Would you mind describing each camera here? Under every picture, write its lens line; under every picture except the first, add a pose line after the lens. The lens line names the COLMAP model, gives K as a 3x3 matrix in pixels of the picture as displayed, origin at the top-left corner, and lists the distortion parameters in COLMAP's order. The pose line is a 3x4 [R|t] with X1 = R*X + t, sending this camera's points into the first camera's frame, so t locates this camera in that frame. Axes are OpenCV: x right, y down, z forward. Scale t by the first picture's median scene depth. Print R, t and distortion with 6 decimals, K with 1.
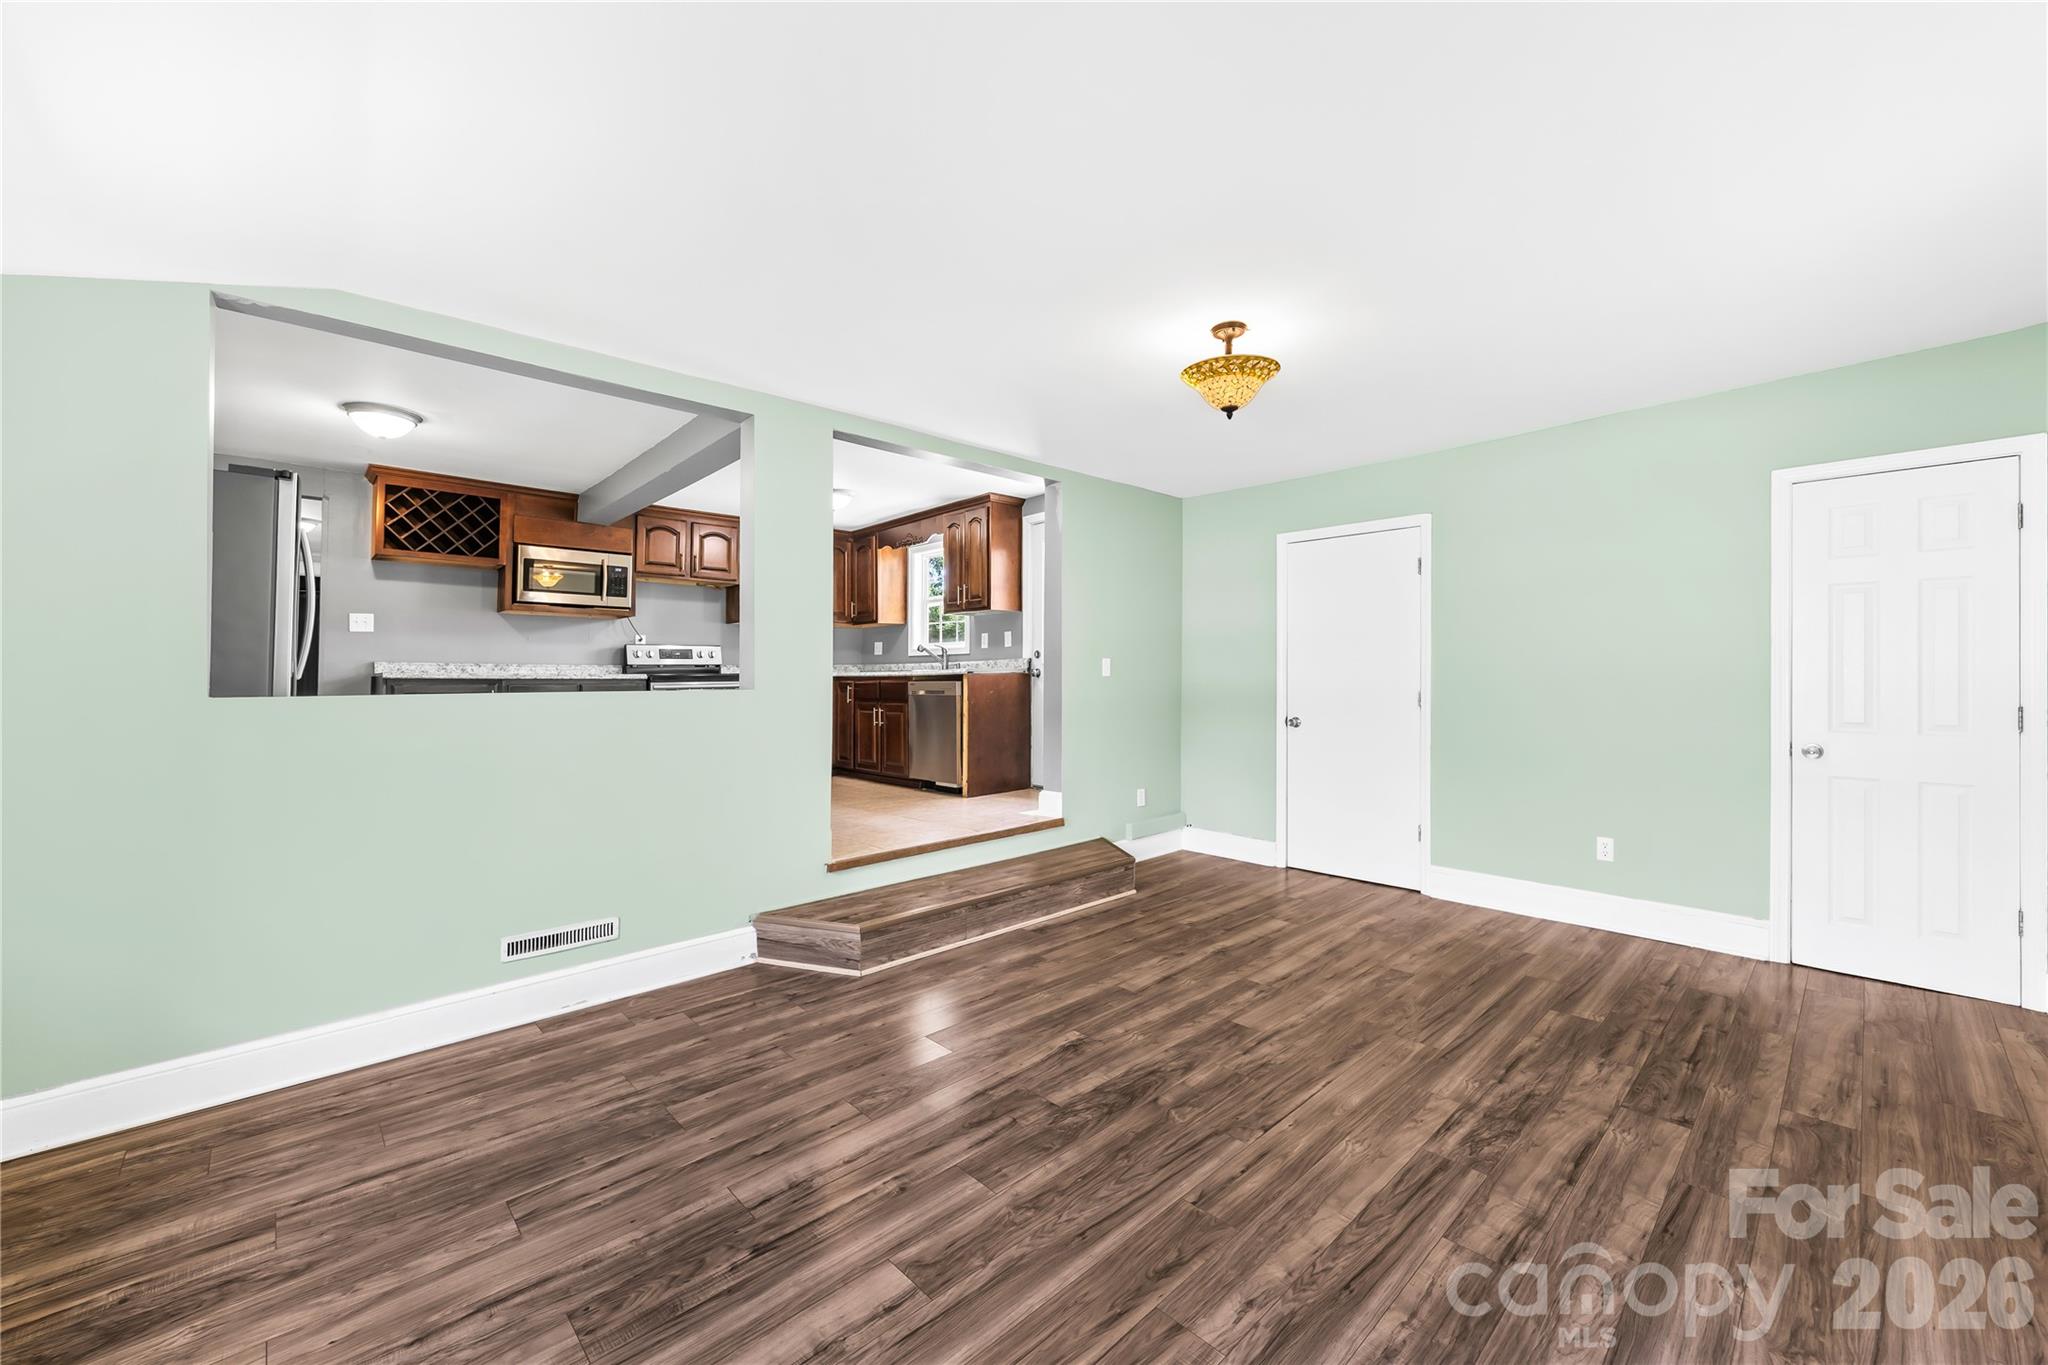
lens RADIAL K [[797.2, 0, 1045.9], [0, 797.2, 647.8], [0, 0, 1]] dist [-0.002232, 0.000126]
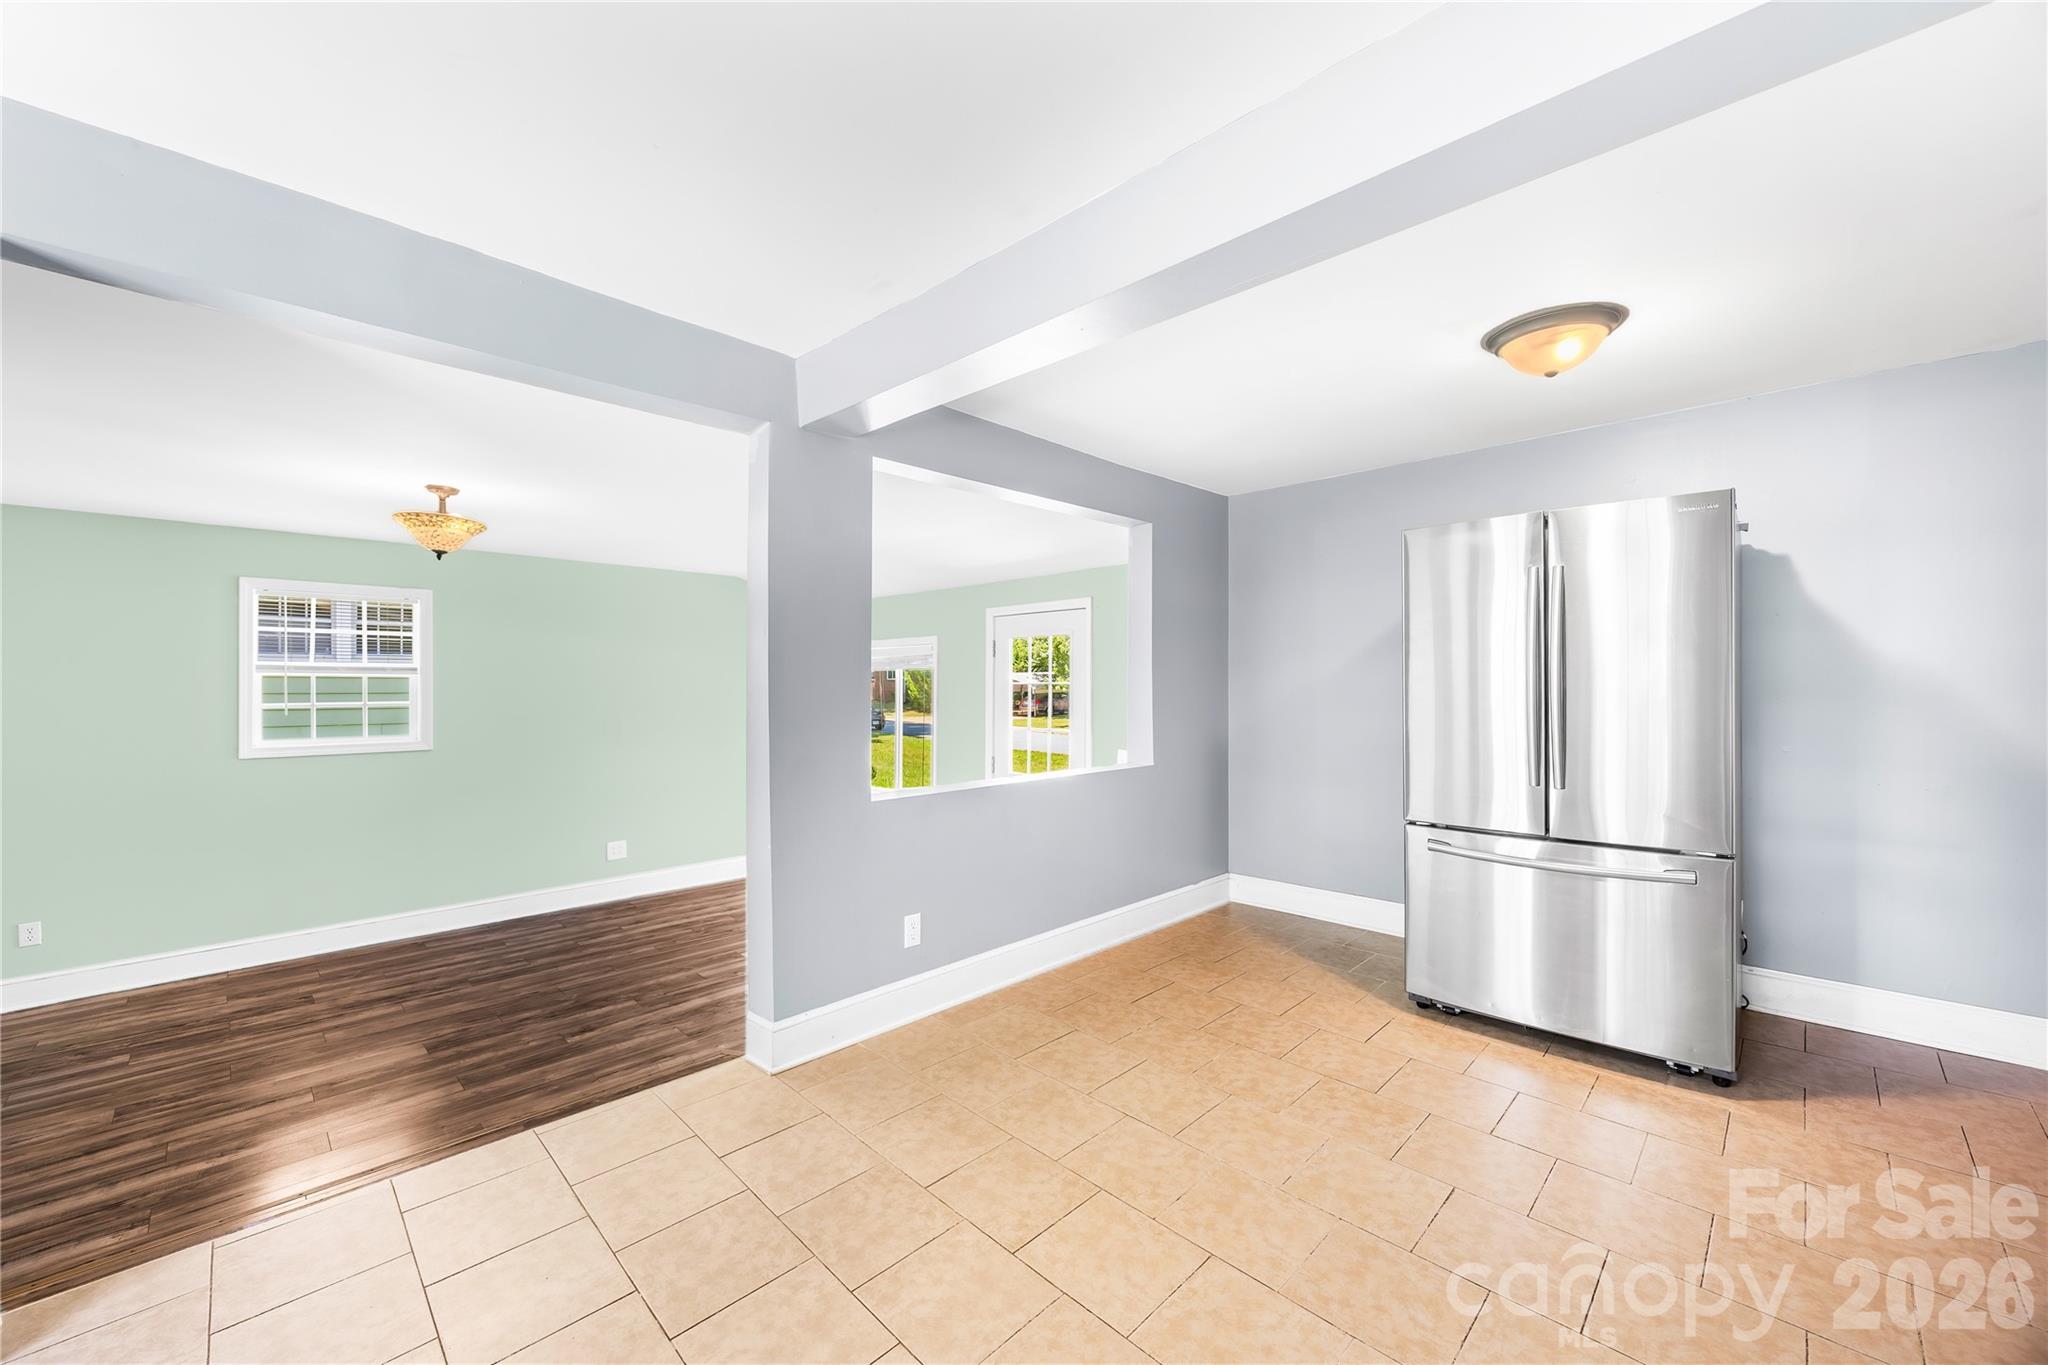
lens RADIAL K [[788.1, 0, 1024.0], [0, 788.1, 682.5], [0, 0, 1]] dist [-0.001950, -0.000426]
pose [[-0.999723, 0.009586, -0.021498, -0.629995], [0.010424, 0.999176, -0.039216, -0.037800], [0.021104, -0.039429, -0.998999, 2.149743]]
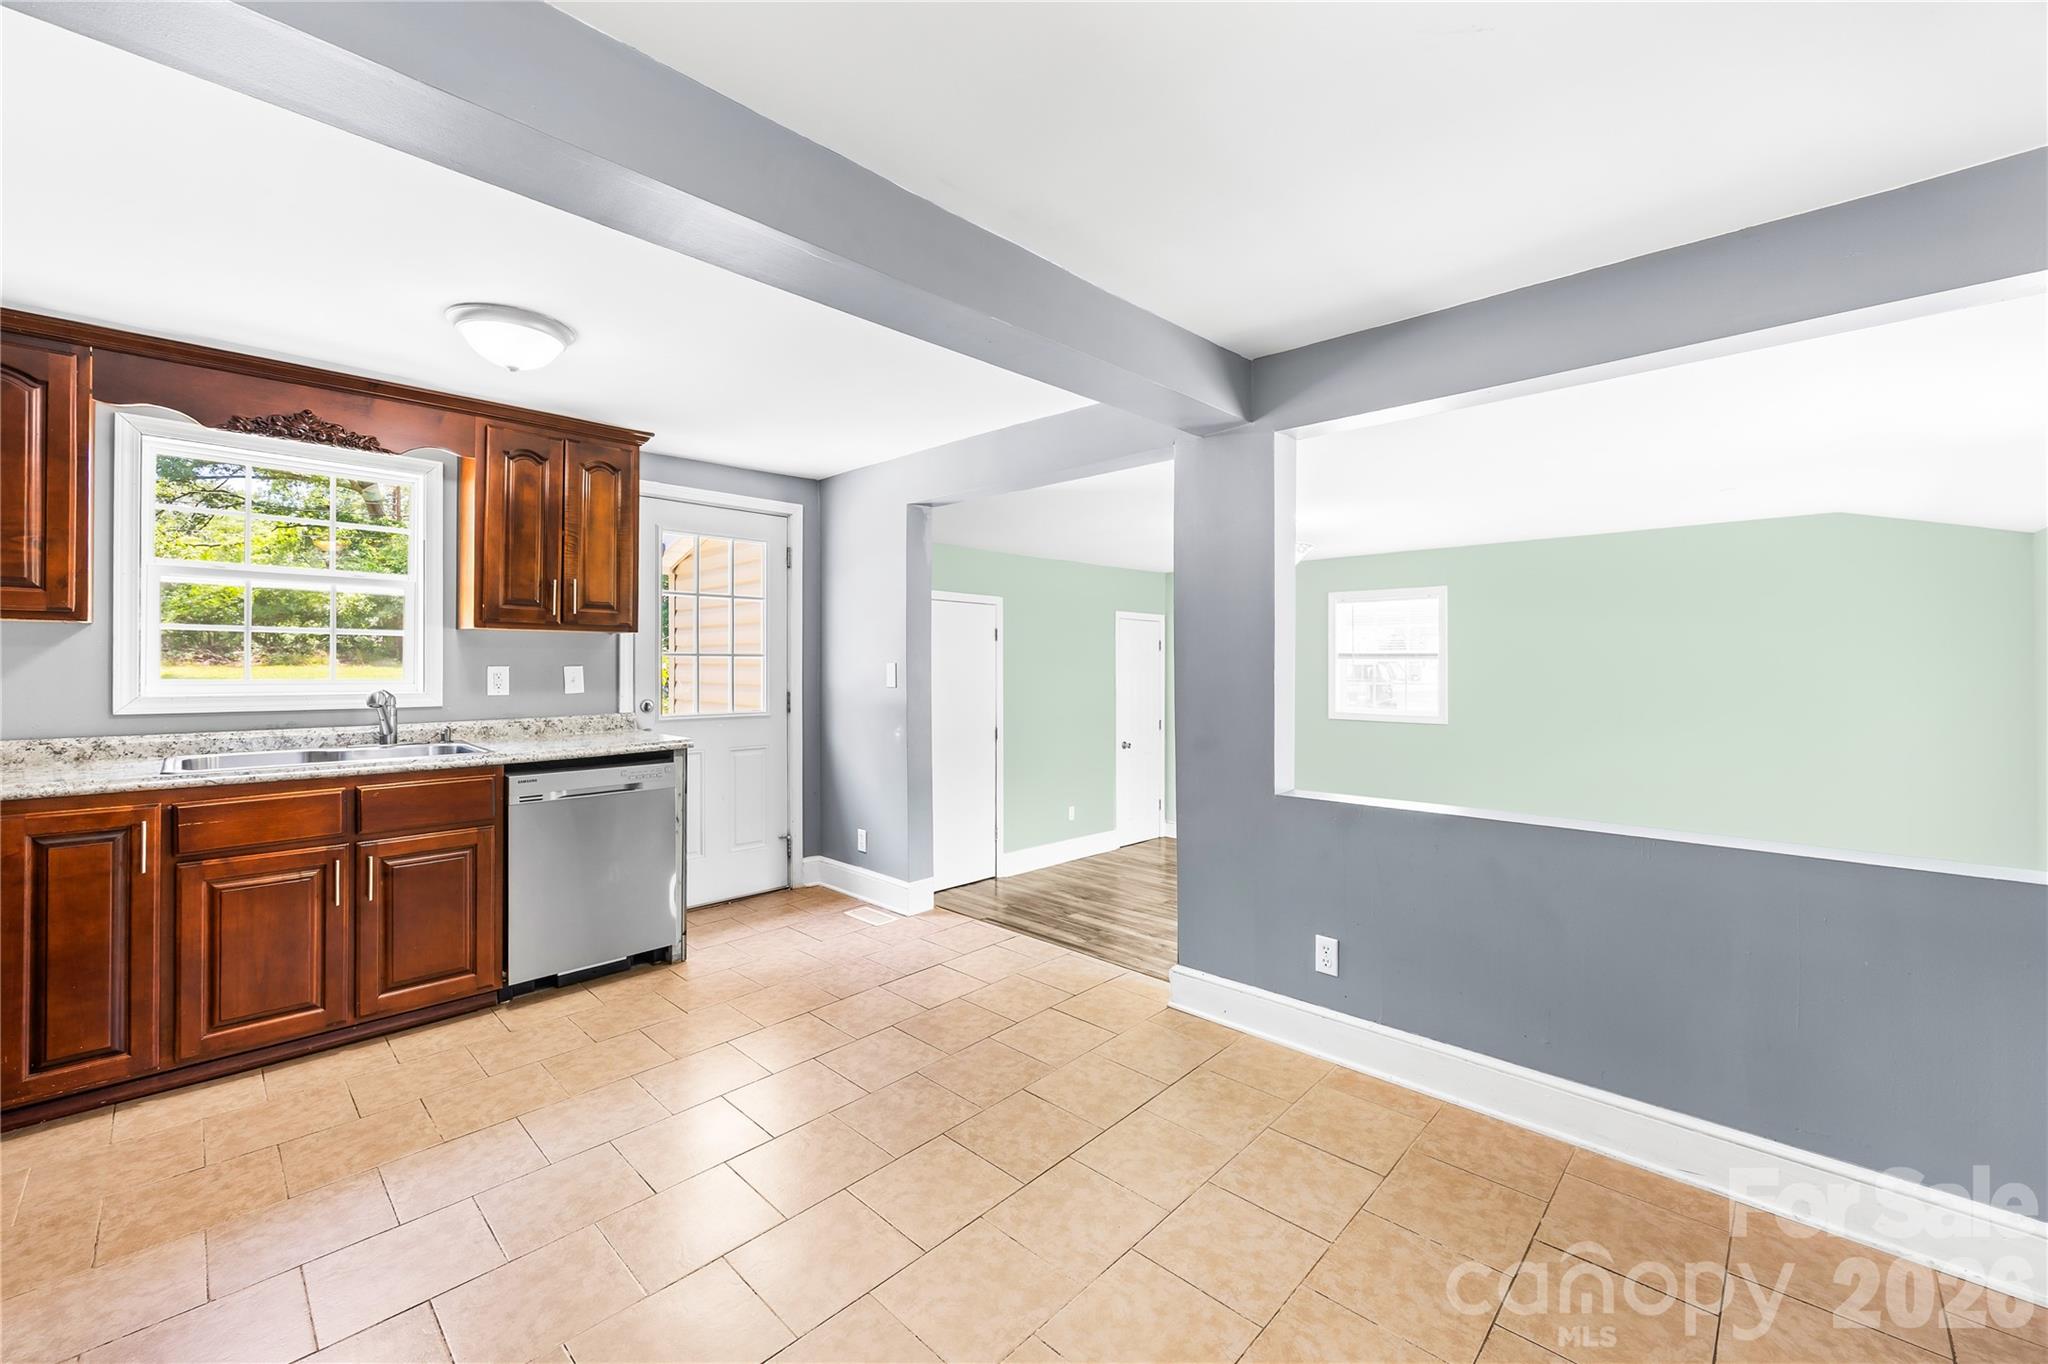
lens RADIAL K [[808.9, 0, 1025.0], [0, 808.9, 649.1], [0, 0, 1]] dist [-0.004633, 0.000014]
pose [[-0.039744, 0.026747, 0.998852, -1.364043], [-0.037746, 0.998888, -0.028250, -0.061509], [-0.998497, -0.038825, -0.038690, 1.535376]]
